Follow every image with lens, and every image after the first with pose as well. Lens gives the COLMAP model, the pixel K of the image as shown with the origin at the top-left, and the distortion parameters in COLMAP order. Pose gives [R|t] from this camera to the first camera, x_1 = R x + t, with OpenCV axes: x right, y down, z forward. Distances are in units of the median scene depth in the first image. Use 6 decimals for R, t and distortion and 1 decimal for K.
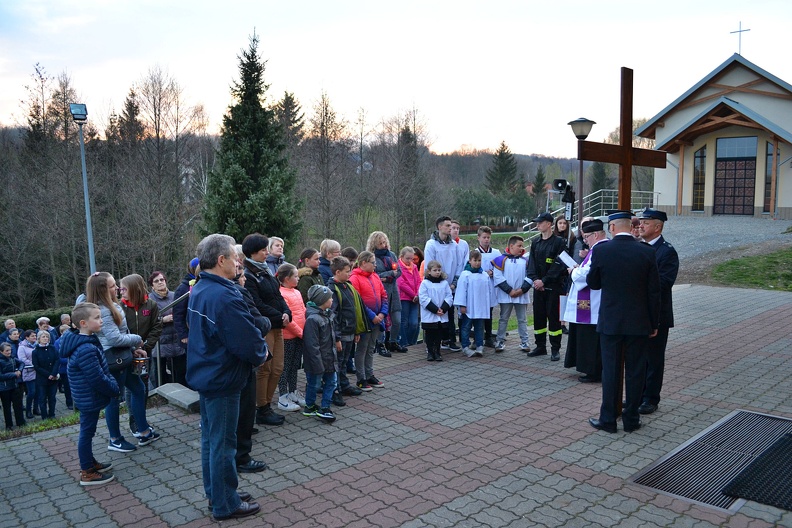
lens RADIAL K [[624.4, 0, 393.0], [0, 624.4, 263.8], [0, 0, 1]] dist [-0.078944, -0.004057]
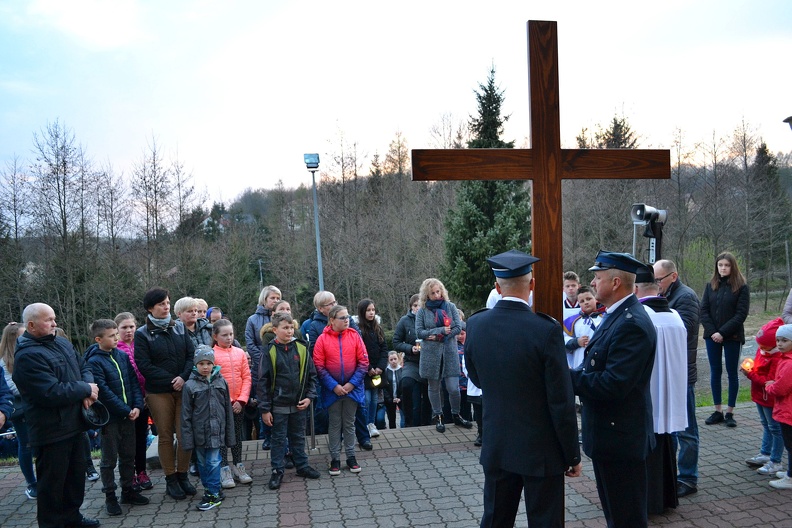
lens RADIAL K [[624.4, 0, 390.5], [0, 624.4, 266.1], [0, 0, 1]] dist [-0.078944, -0.004057]
pose [[0.843040, -0.003145, -0.537842, 0.158013], [-0.023604, 0.998803, -0.042838, -0.013415], [0.537333, 0.048810, 0.841956, 0.113466]]
